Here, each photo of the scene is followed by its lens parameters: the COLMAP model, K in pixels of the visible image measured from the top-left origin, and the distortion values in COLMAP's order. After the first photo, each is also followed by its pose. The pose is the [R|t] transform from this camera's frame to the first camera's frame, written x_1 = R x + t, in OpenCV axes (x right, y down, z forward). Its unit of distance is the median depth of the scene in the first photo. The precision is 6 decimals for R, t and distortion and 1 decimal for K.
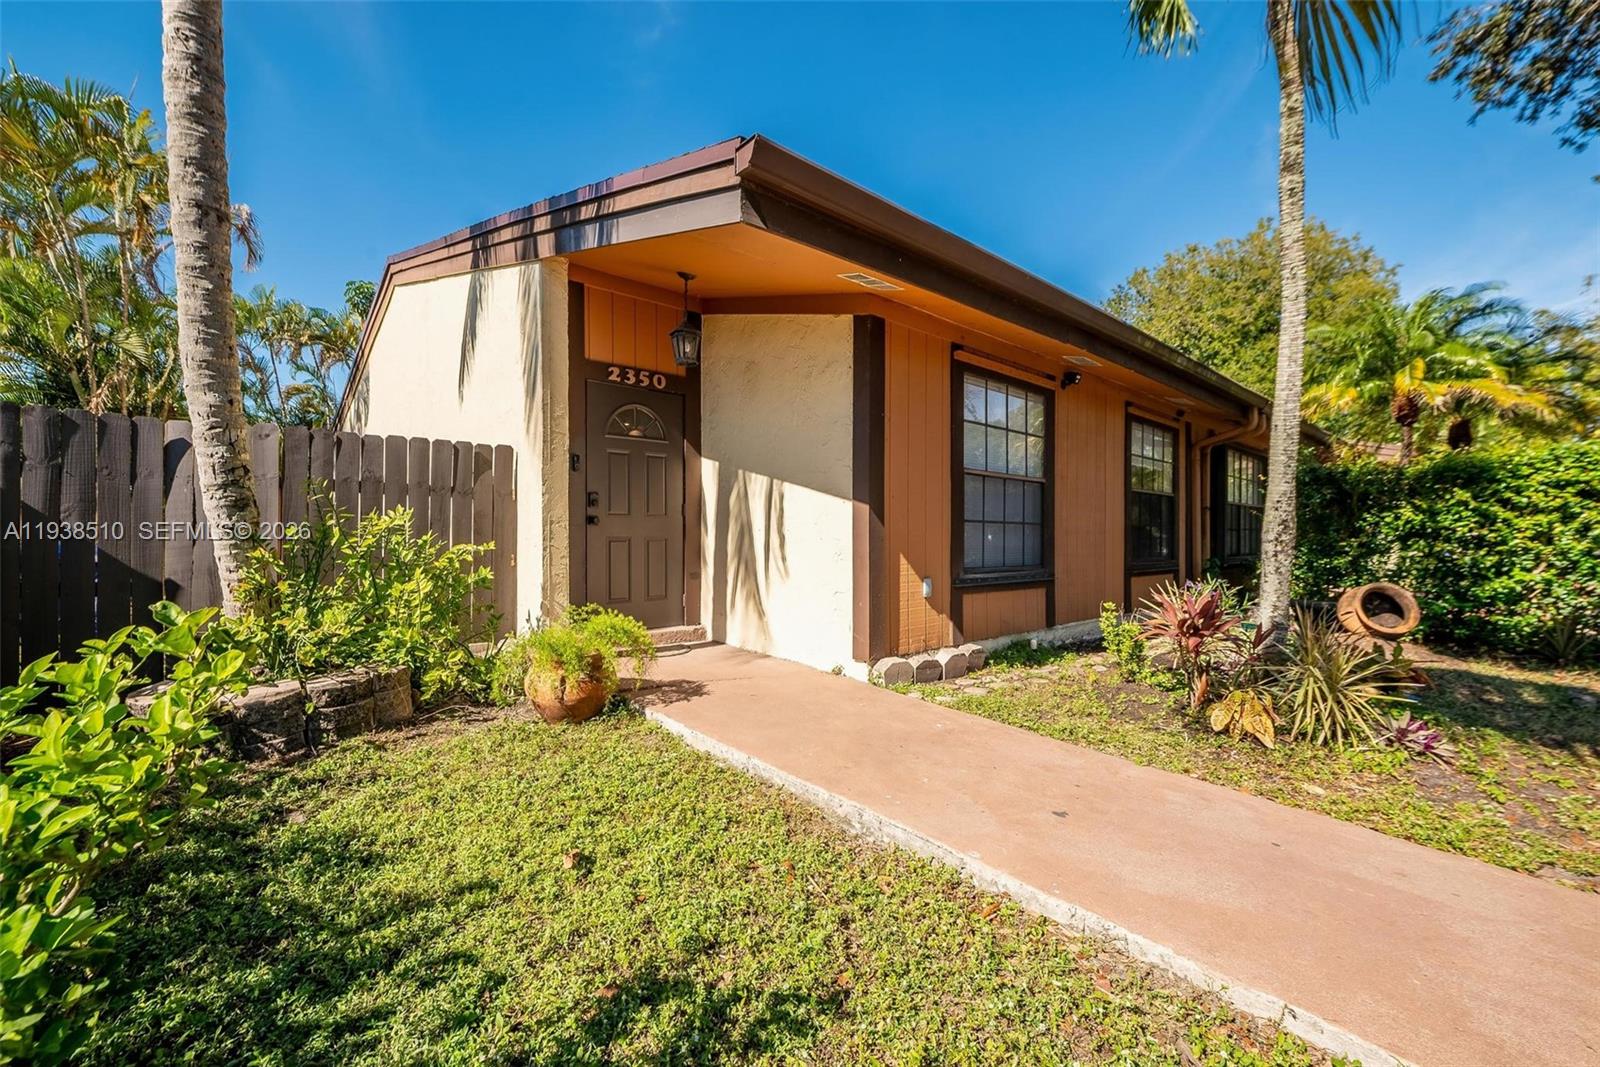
lens RADIAL K [[650.6, 0, 806.8], [0, 650.6, 537.0], [0, 0, 1]] dist [-0.000888, -0.000937]
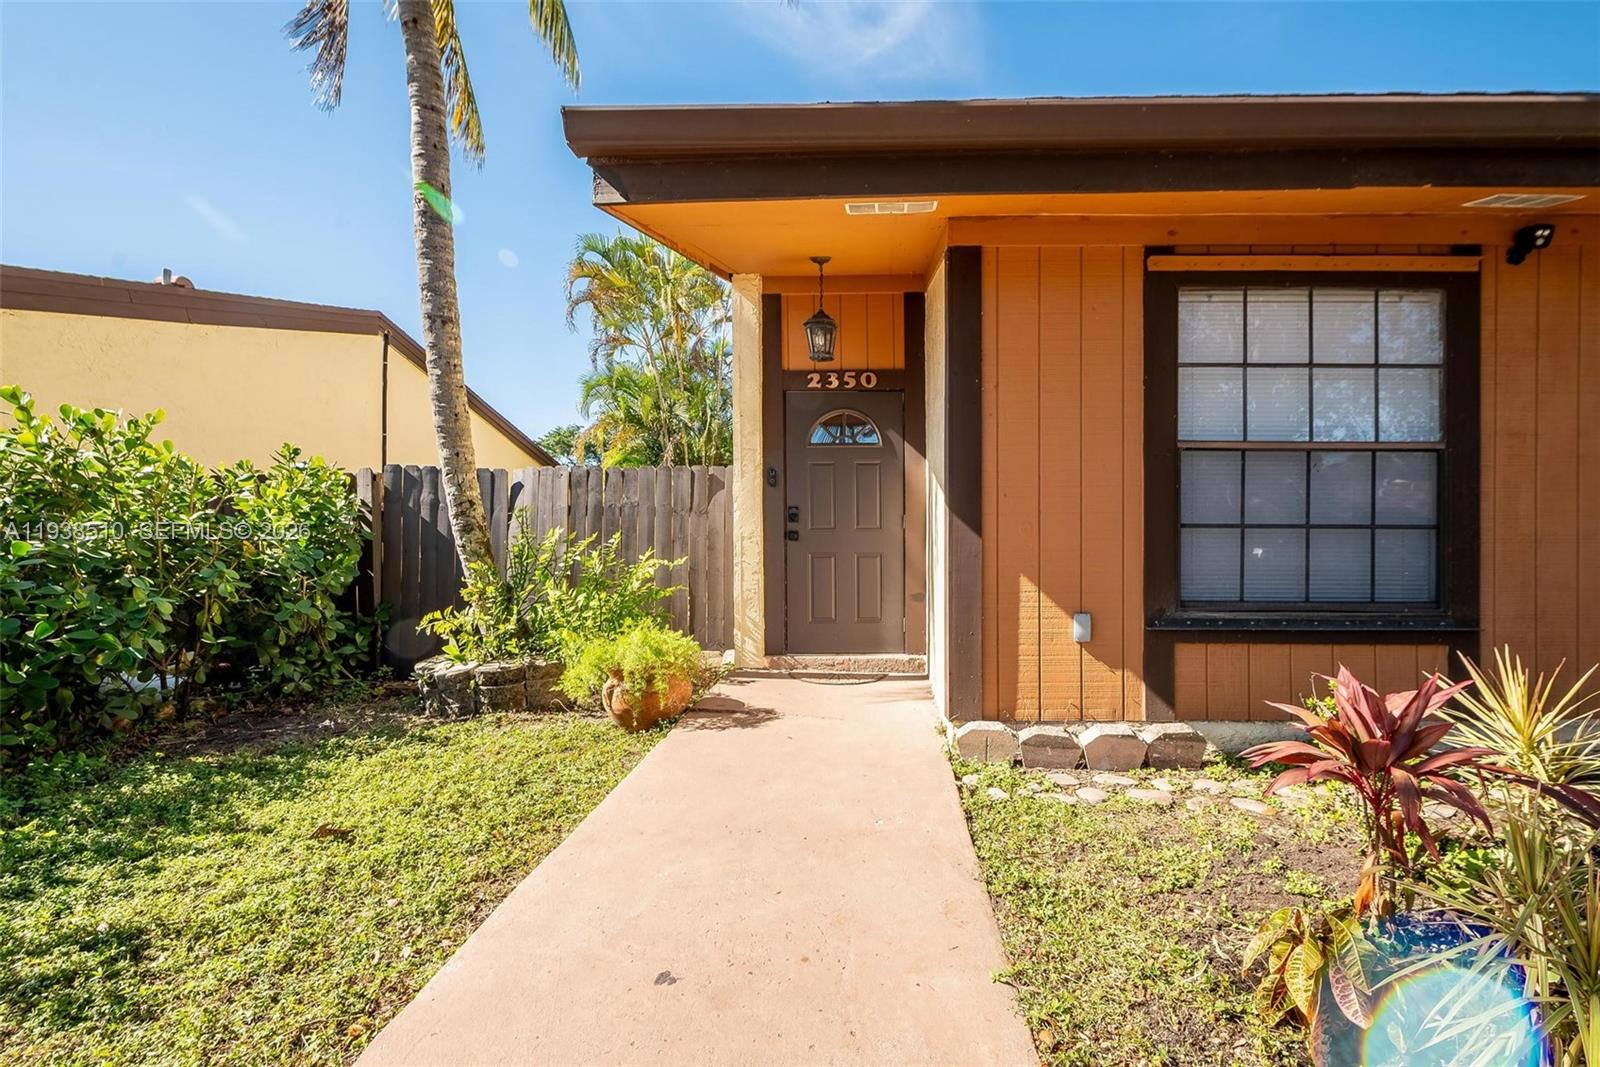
lens RADIAL K [[723.9, 0, 872.9], [0, 723.9, 555.3], [0, 0, 1]] dist [-0.000403, -0.000258]
pose [[0.740210, -0.000337, -0.672376, 0.493139], [-0.000063, 1.000000, -0.000571, 0.004096], [0.672376, 0.000465, 0.740209, 0.289075]]
